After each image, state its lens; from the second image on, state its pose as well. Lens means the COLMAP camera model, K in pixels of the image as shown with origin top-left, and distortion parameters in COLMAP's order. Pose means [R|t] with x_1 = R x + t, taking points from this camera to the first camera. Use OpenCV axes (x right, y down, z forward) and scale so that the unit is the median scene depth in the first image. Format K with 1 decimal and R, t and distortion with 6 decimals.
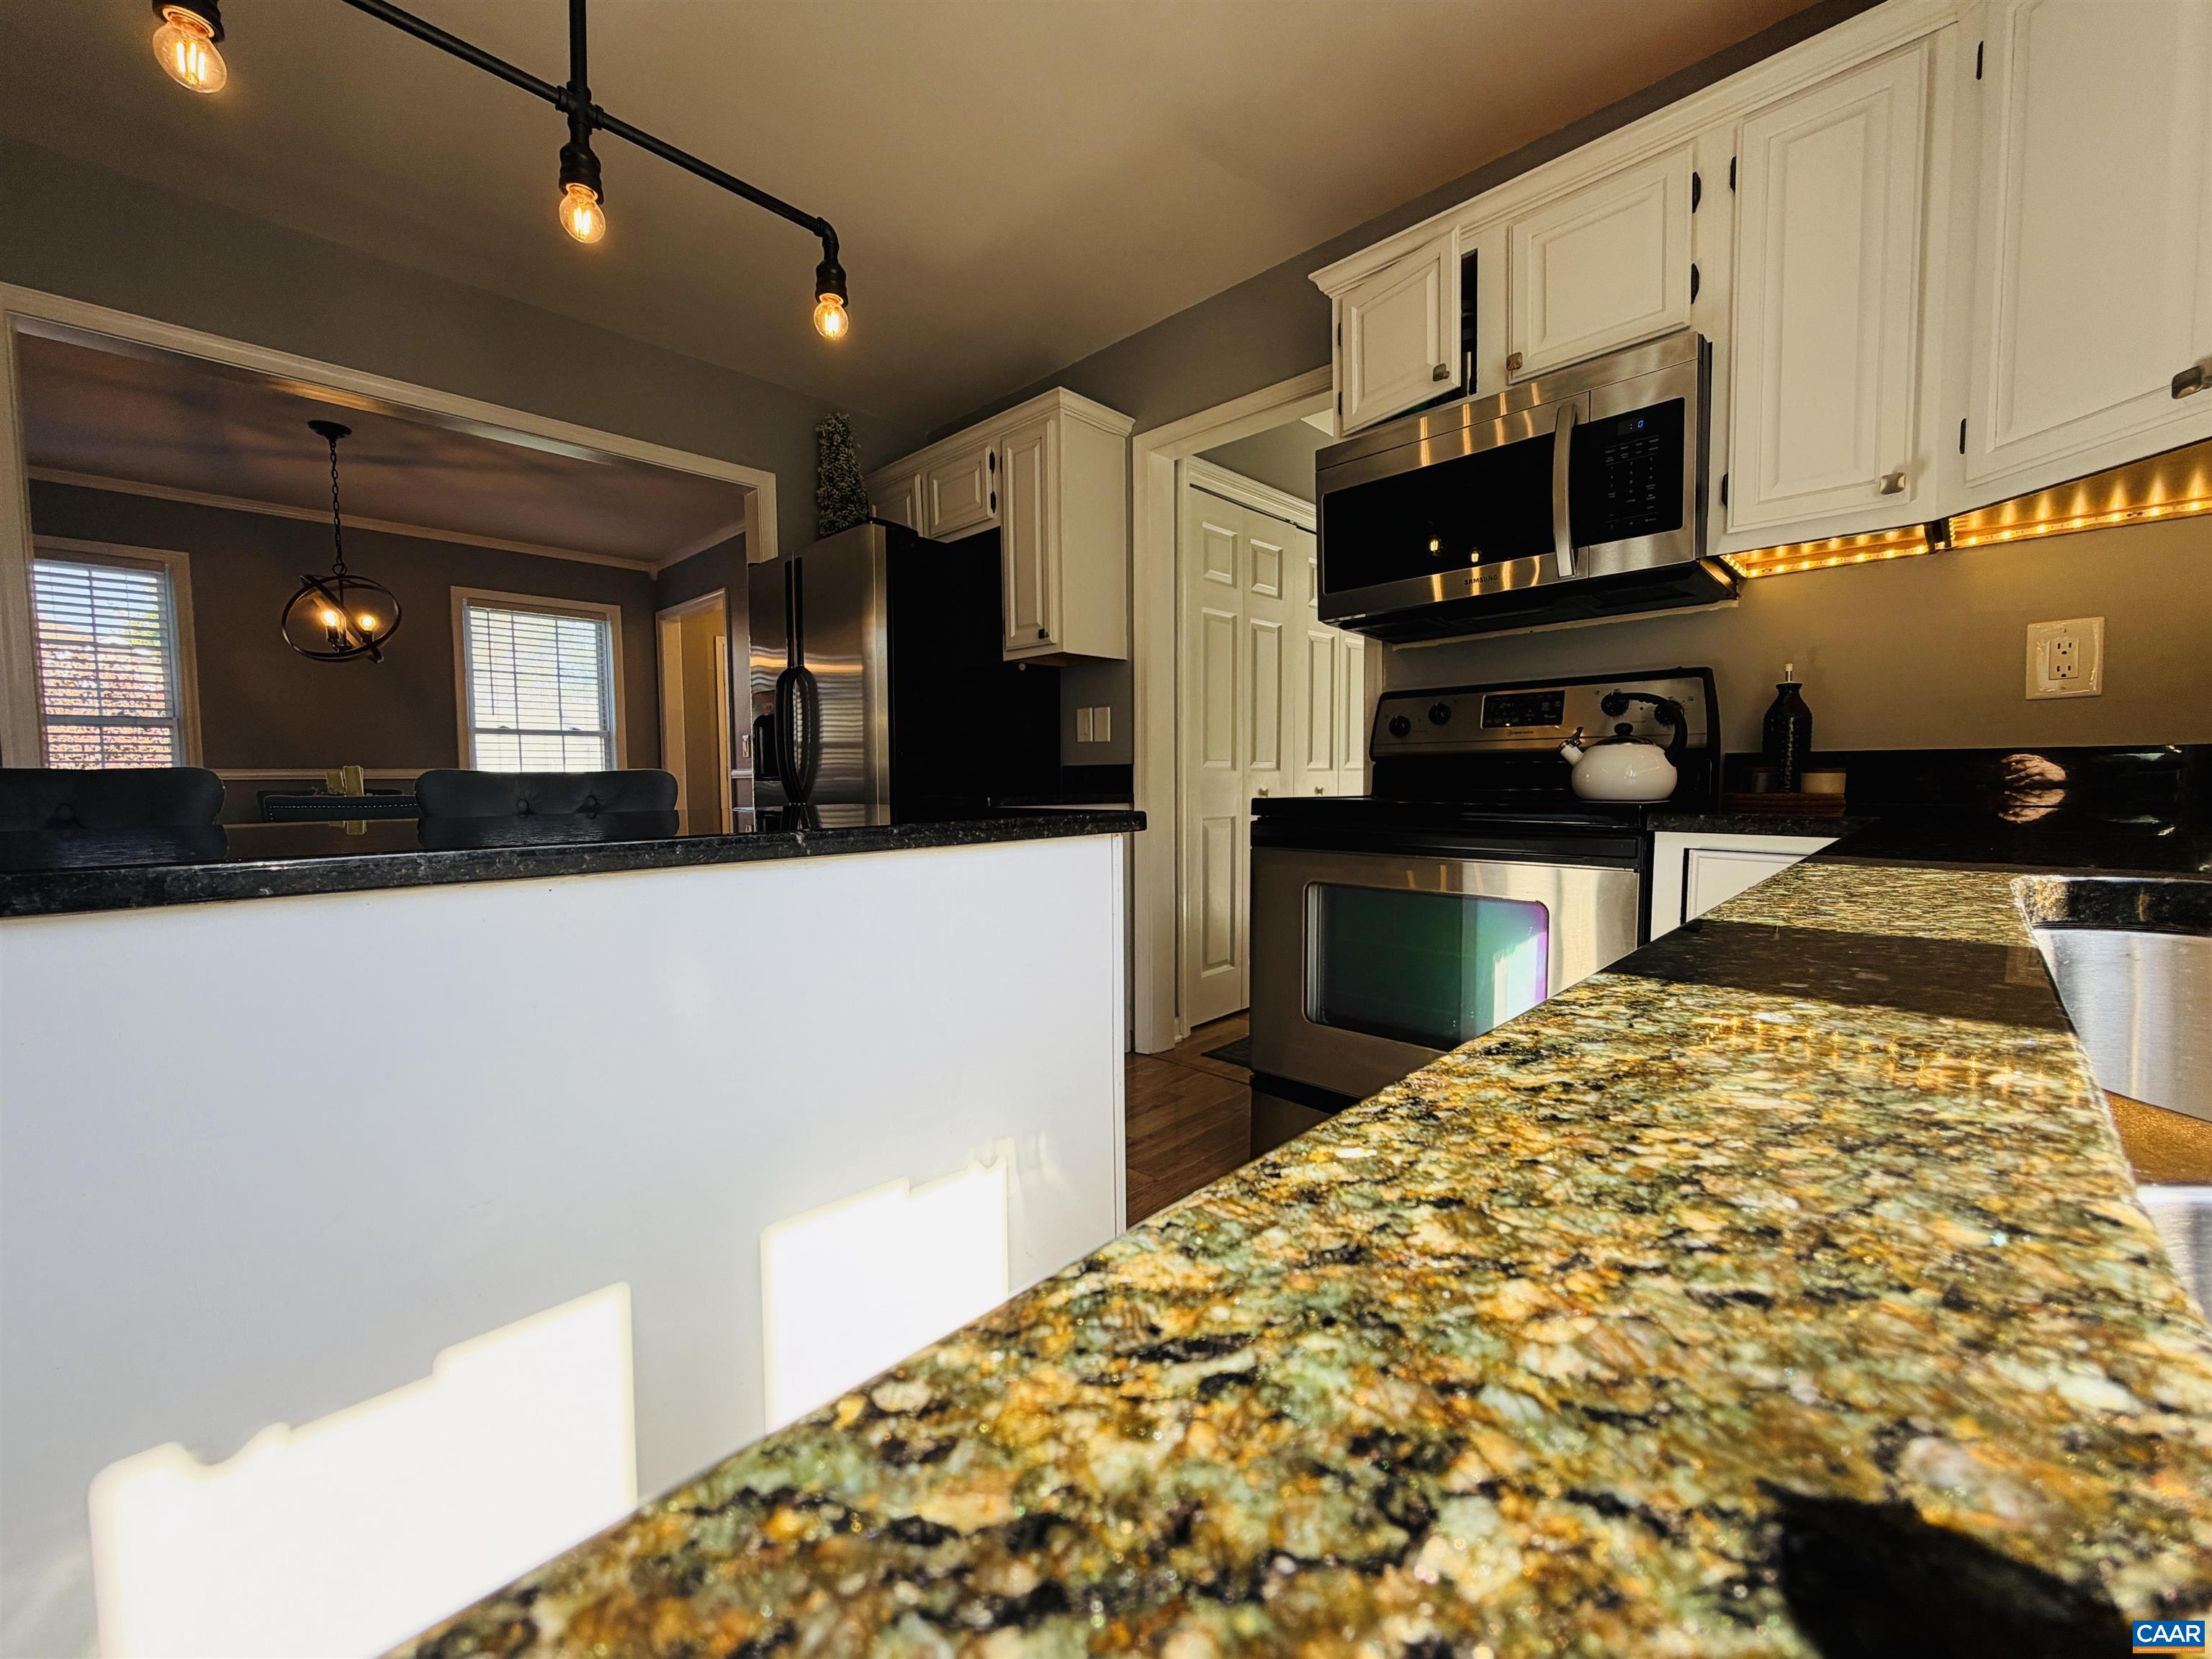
lens RADIAL K [[888.6, 0, 1102.2], [0, 888.6, 827.0], [0, 0, 1]] dist [0.001604, 0.000093]
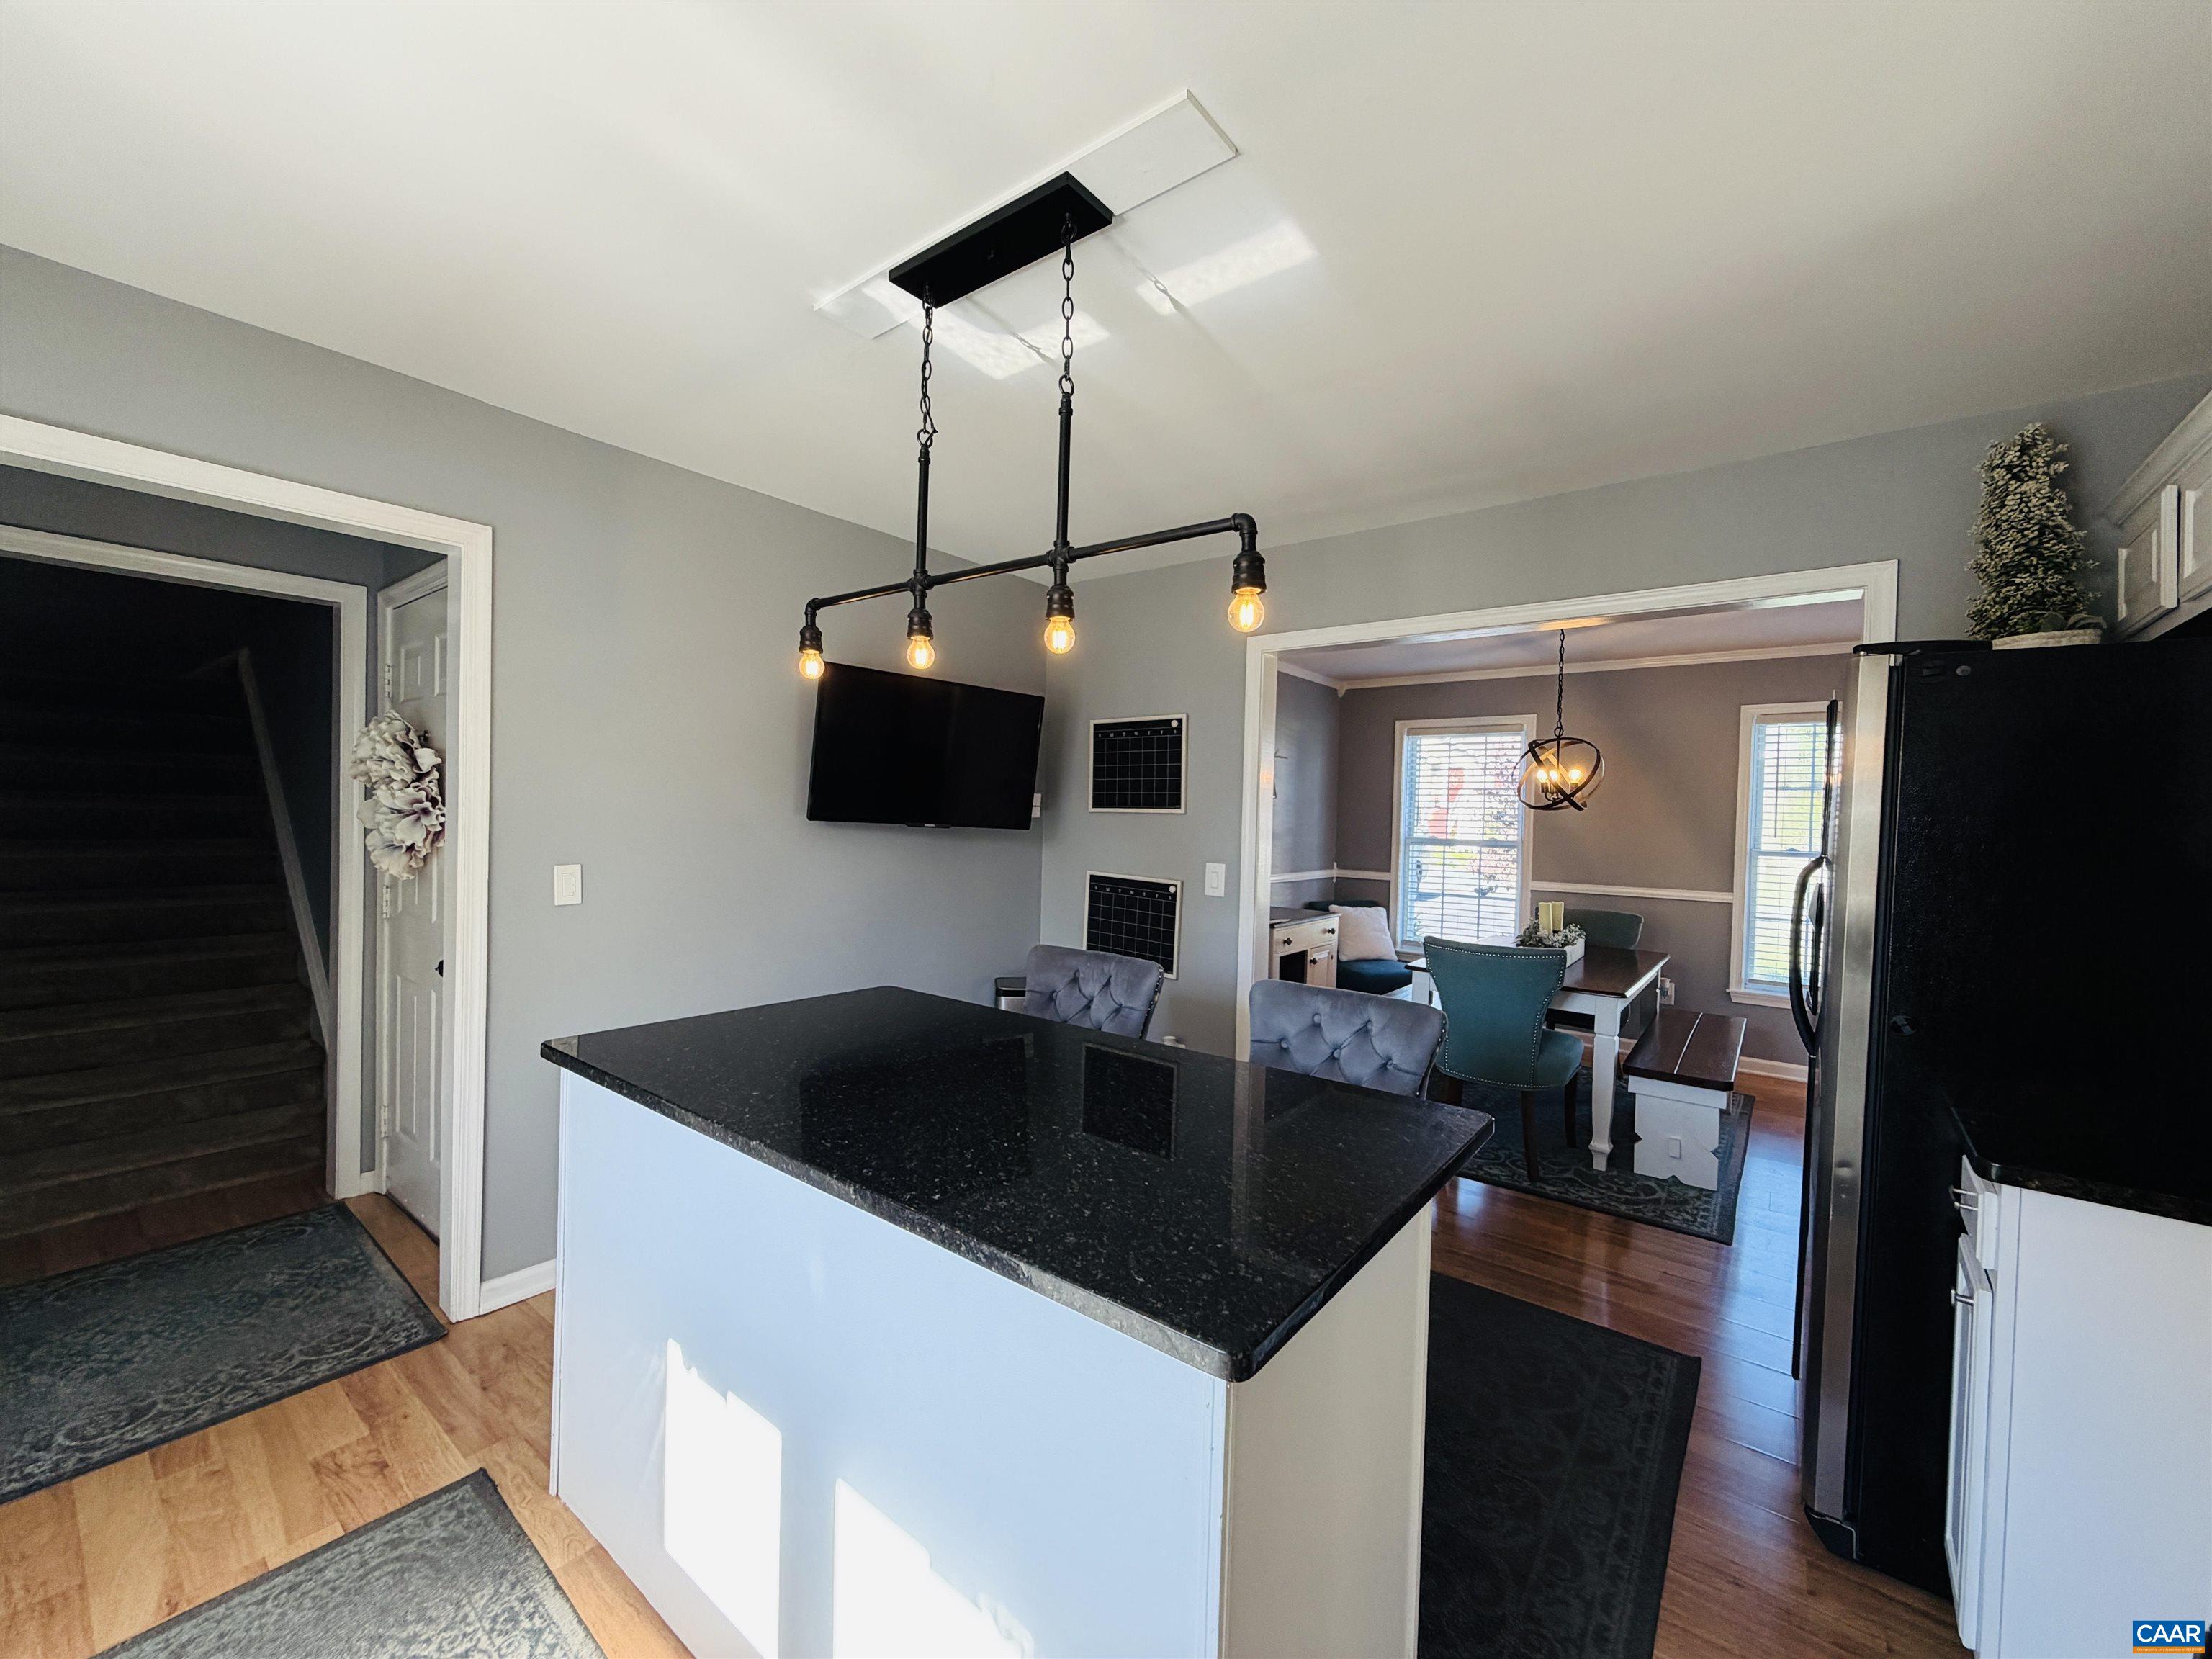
lens RADIAL K [[888.6, 0, 1103.9], [0, 888.6, 831.7], [0, 0, 1]] dist [0.001604, 0.000093]
pose [[0.108423, 0.029359, -0.993671, 0.444902], [-0.079738, 0.996600, 0.020745, -0.264275], [0.990902, 0.076984, 0.110396, 0.573113]]
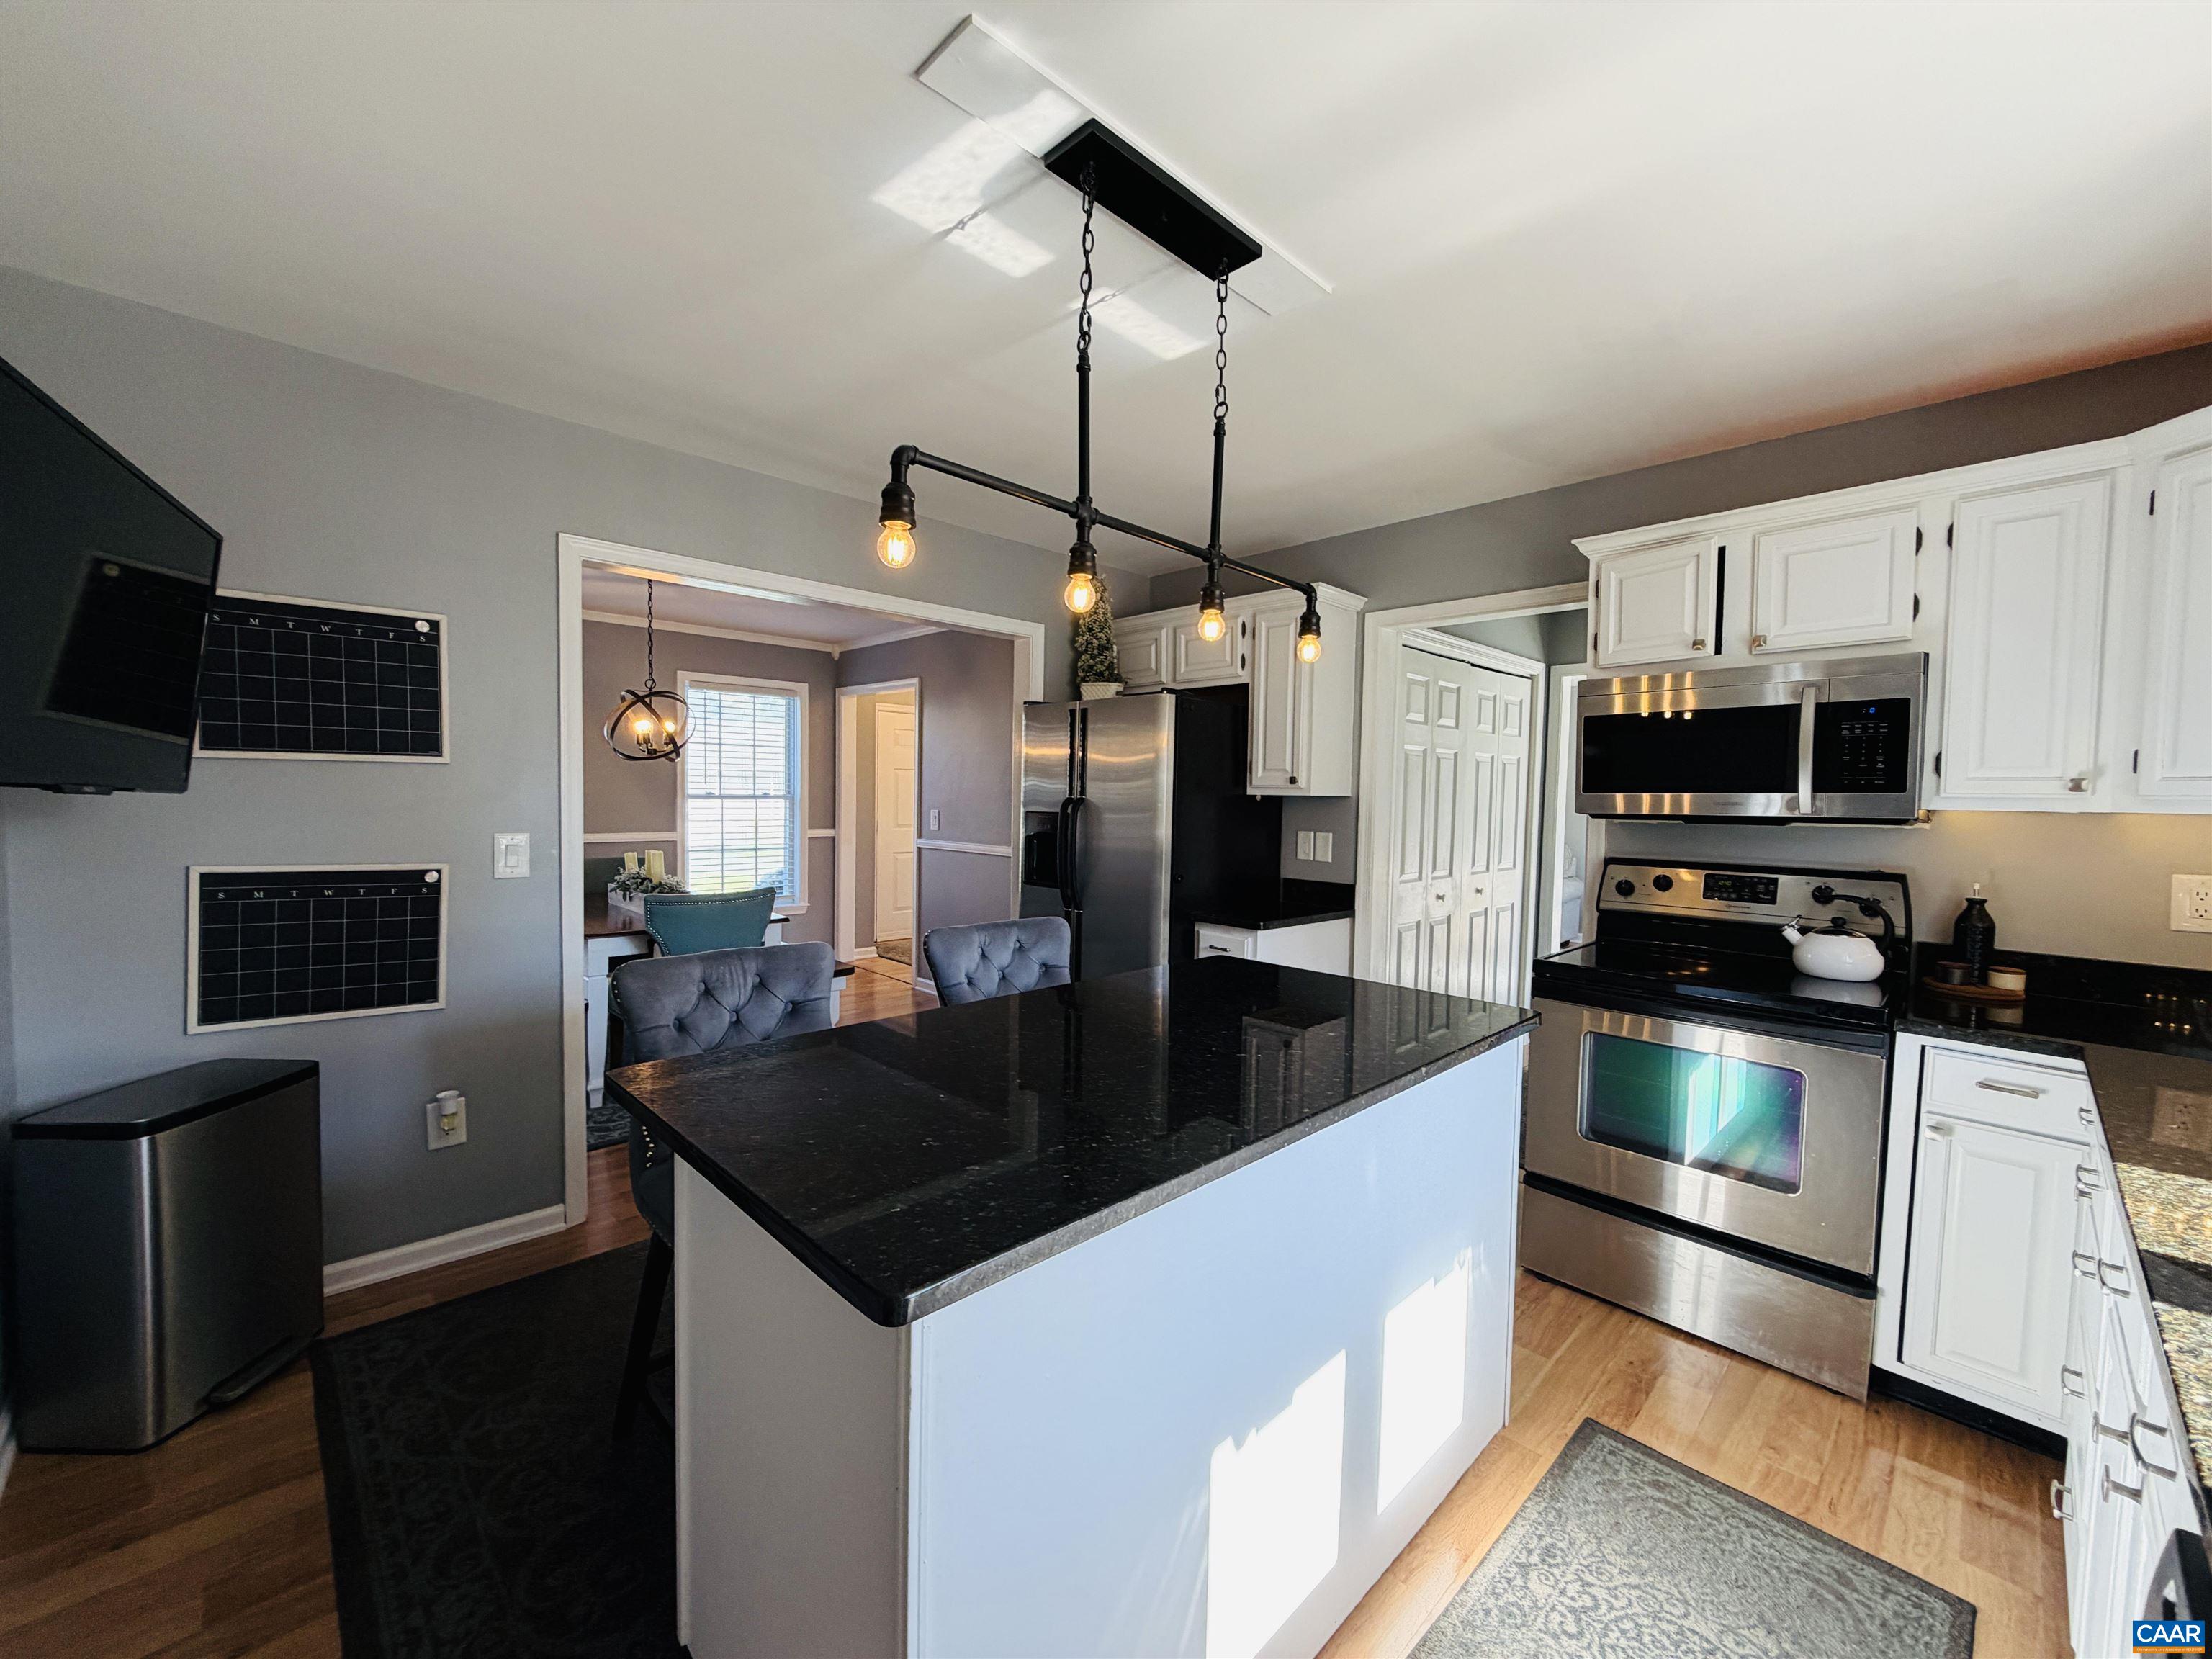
lens RADIAL K [[888.6, 0, 1102.1], [0, 888.6, 826.3], [0, 0, 1]] dist [0.001604, 0.000093]
pose [[0.999332, 0.027202, -0.024406, -0.440059], [-0.027603, 0.999487, -0.016224, -0.191843], [0.023953, 0.016887, 0.999570, -0.310086]]
